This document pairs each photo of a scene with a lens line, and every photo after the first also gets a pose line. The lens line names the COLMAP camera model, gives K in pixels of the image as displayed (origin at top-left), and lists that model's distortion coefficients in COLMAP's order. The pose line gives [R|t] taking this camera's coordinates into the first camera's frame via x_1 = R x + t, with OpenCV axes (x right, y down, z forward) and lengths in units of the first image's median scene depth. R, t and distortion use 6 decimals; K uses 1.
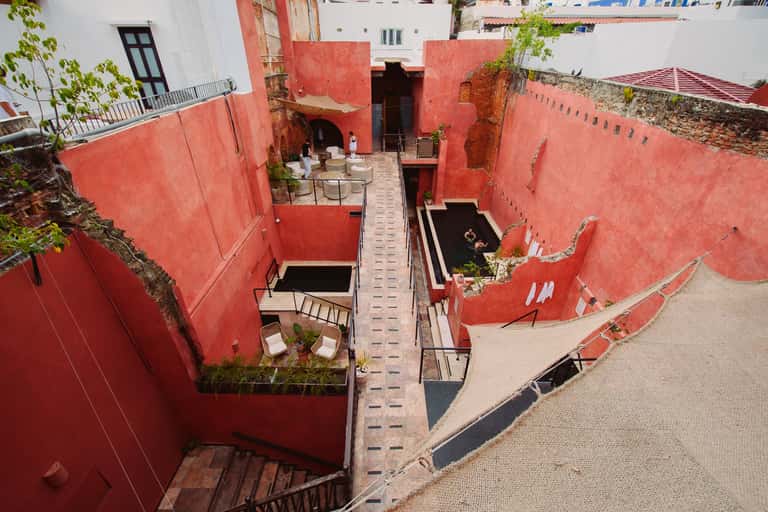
lens RADIAL K [[340.7, 0, 384.0], [0, 340.7, 256.0], [0, 0, 1]] dist [0.002498, -0.000219]
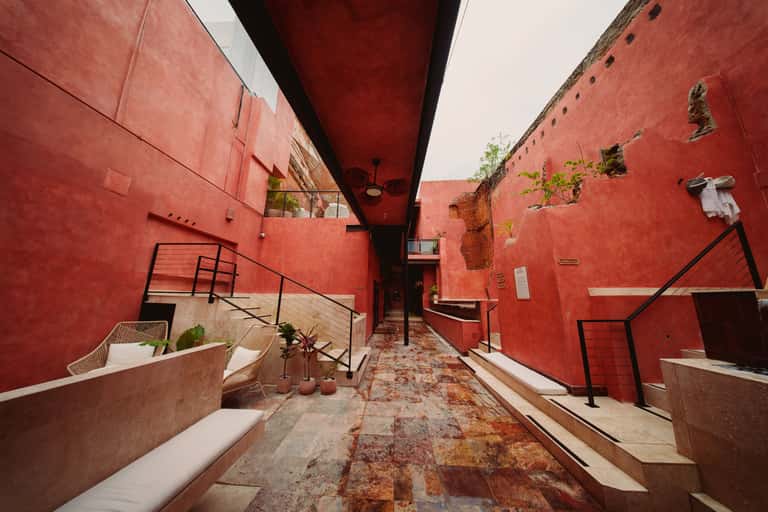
lens RADIAL K [[223.9, 0, 384.0], [0, 223.9, 256.0], [0, 0, 1]] dist [-0.001056, -0.000058]
pose [[0.998634, -0.003388, -0.052143, 0.022081], [-0.033321, 0.727384, -0.685422, 0.317034], [0.040250, 0.686223, 0.726277, 0.645376]]
